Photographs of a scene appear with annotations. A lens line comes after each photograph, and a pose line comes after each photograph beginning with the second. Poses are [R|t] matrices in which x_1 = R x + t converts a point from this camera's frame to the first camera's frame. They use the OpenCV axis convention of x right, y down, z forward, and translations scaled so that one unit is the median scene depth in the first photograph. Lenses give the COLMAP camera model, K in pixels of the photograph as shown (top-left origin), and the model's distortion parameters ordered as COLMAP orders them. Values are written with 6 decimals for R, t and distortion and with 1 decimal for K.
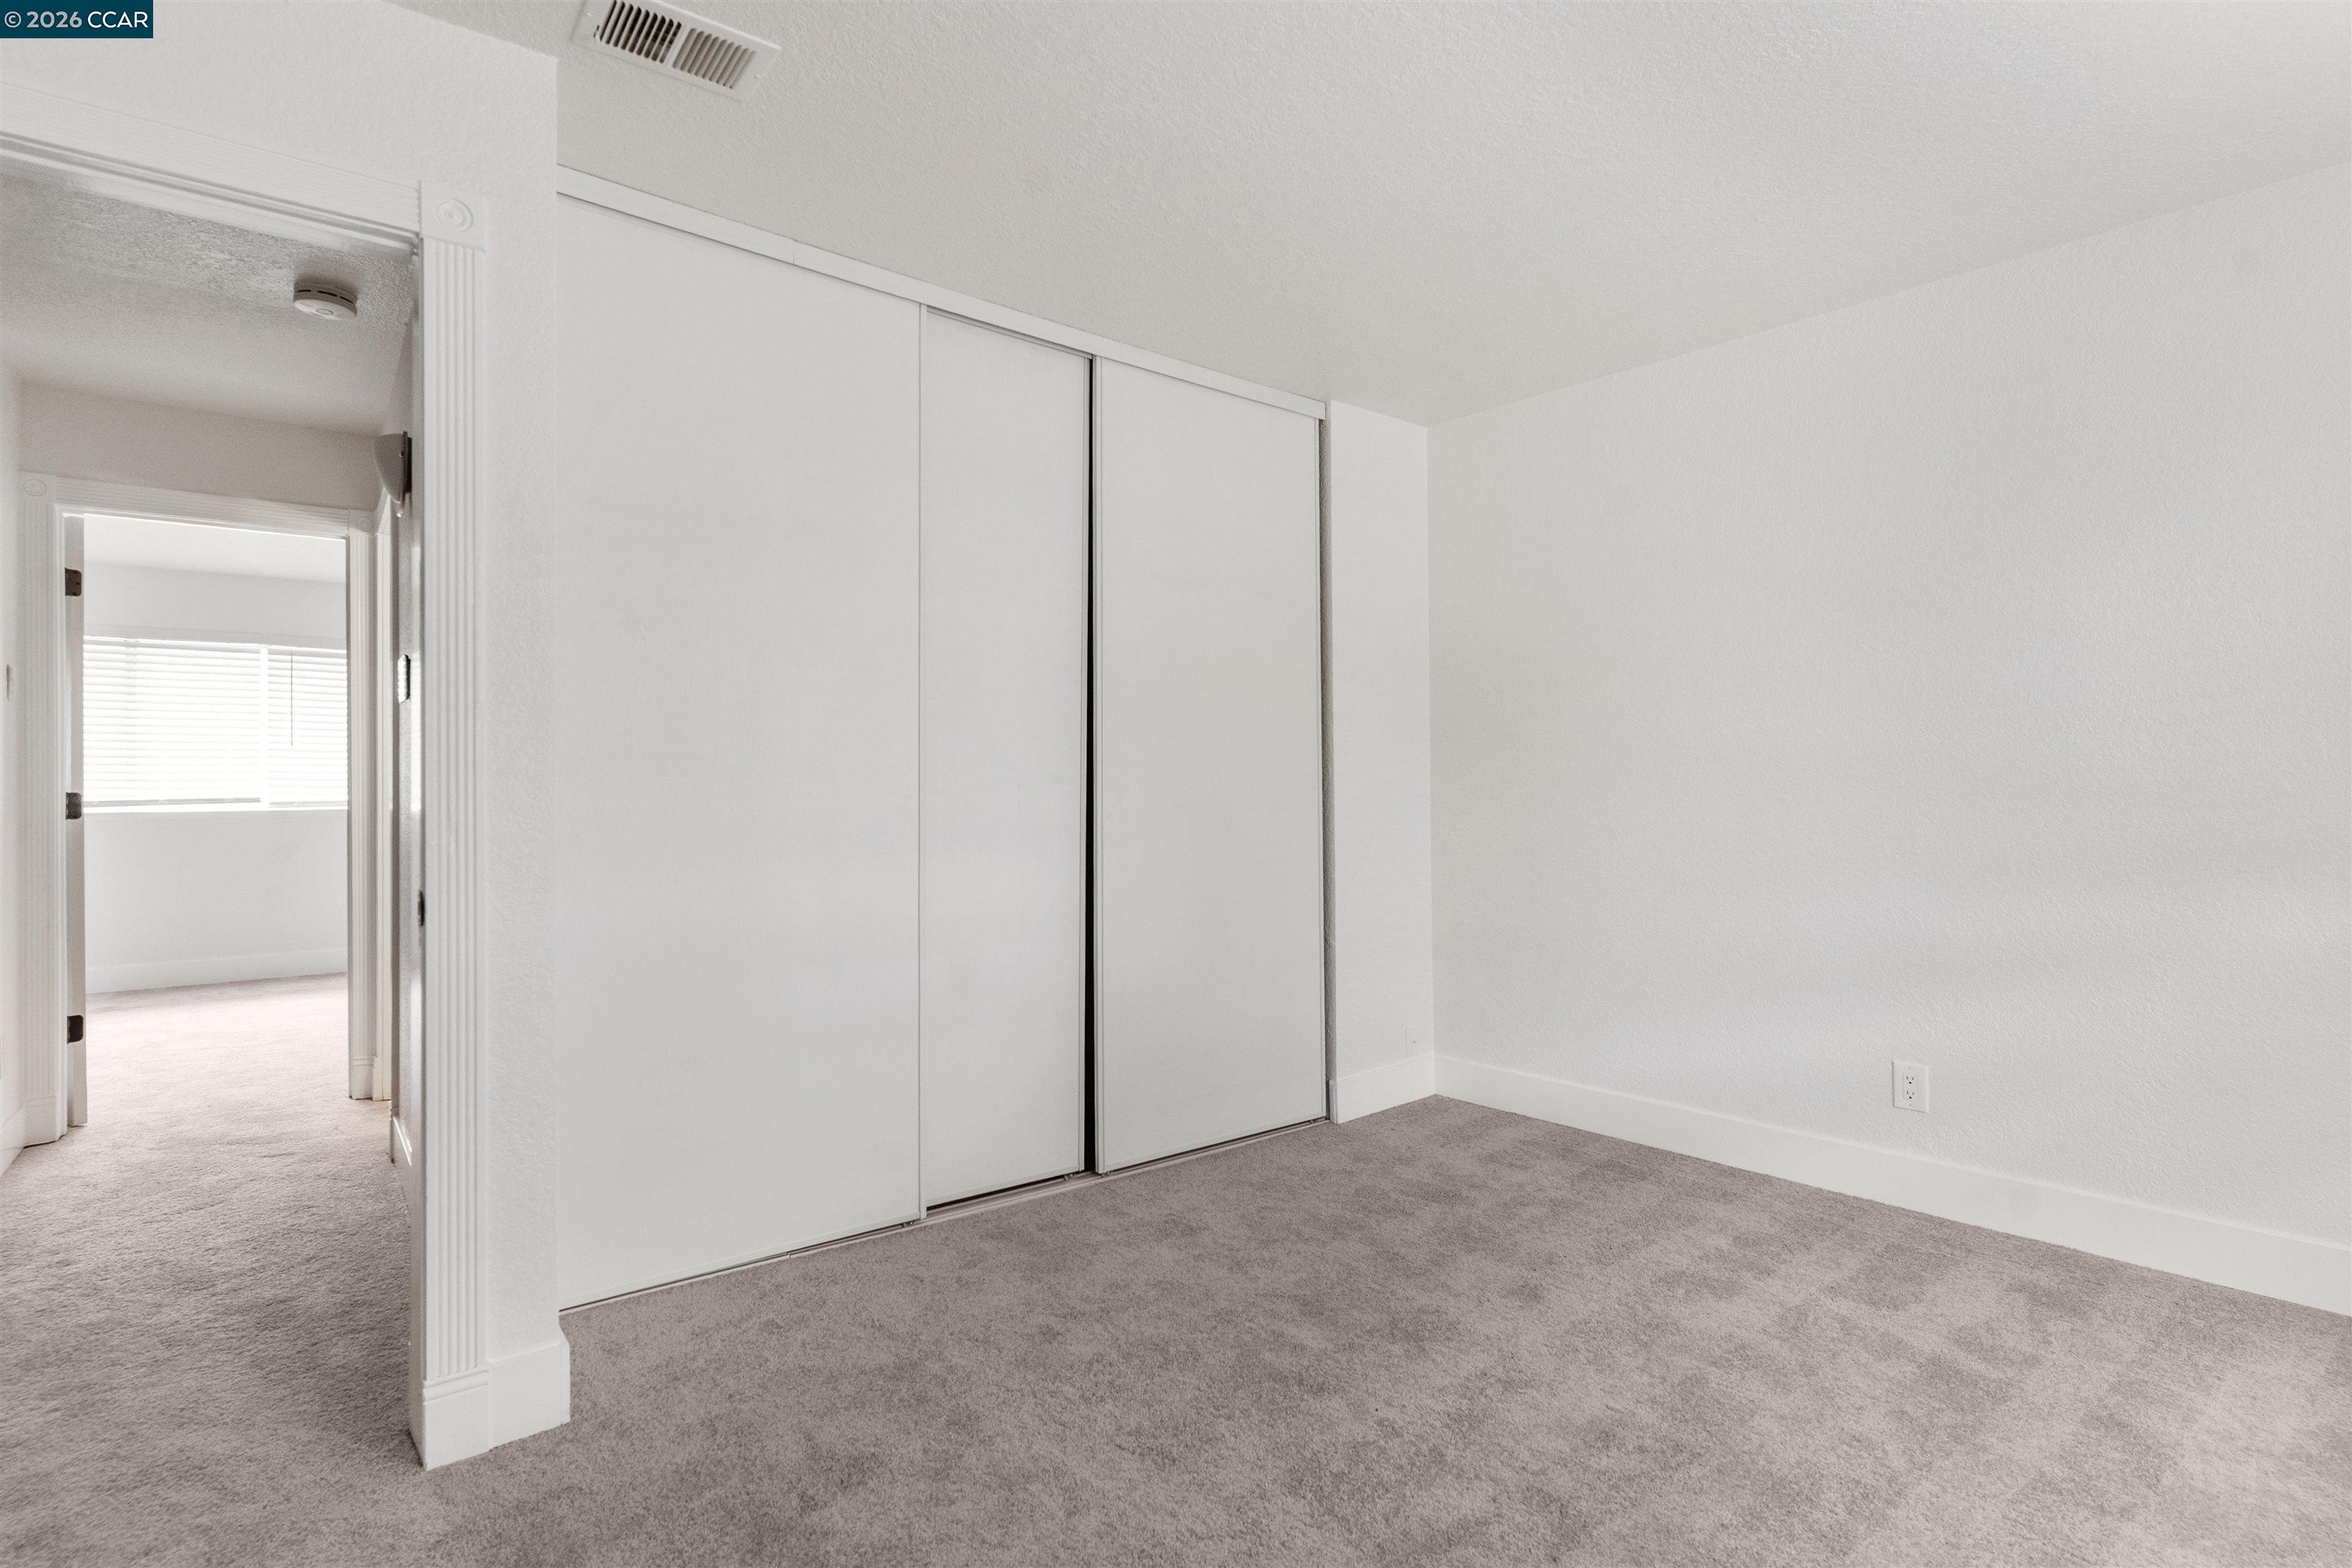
lens RADIAL K [[1124.1, 0, 1165.9], [0, 1124.1, 774.0], [0, 0, 1]] dist [0.002146, -0.001171]
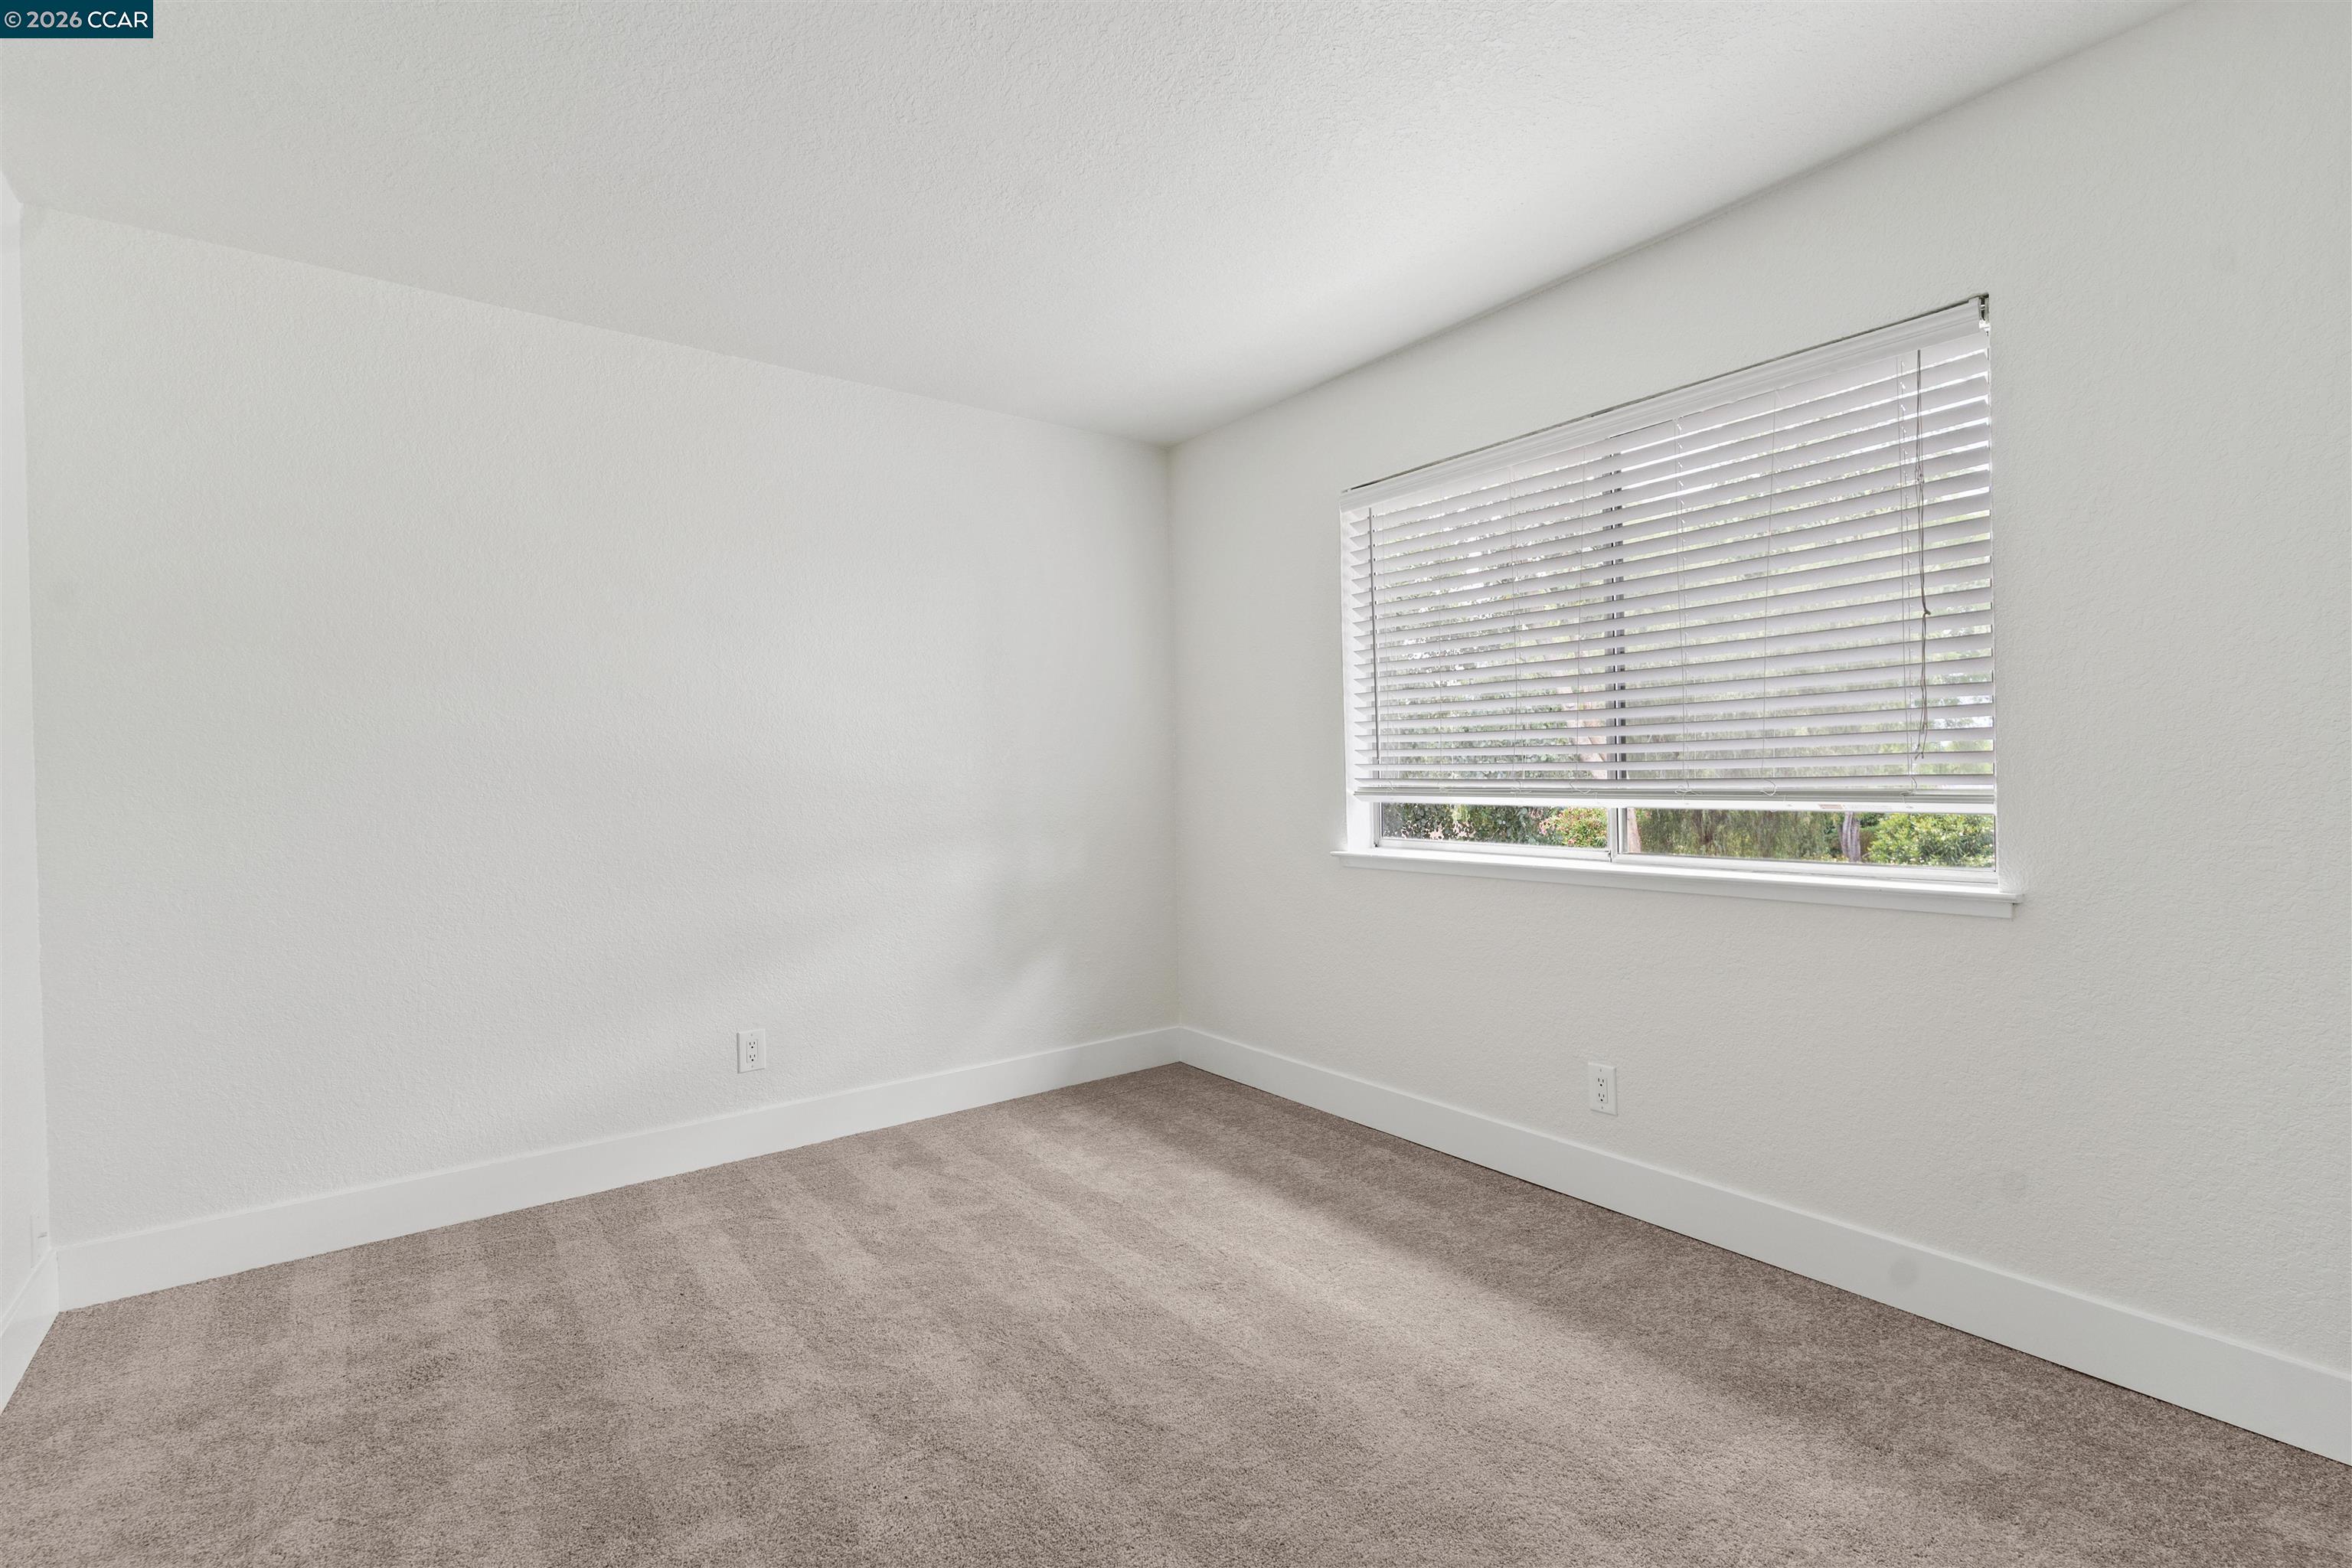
lens RADIAL K [[1124.1, 0, 1168.2], [0, 1124.1, 784.1], [0, 0, 1]] dist [0.002146, -0.001171]
pose [[0.049932, -0.006204, 0.998733, -0.494129], [0.009445, 0.999939, 0.005739, 0.002632], [-0.998708, 0.009147, 0.049988, 0.545028]]
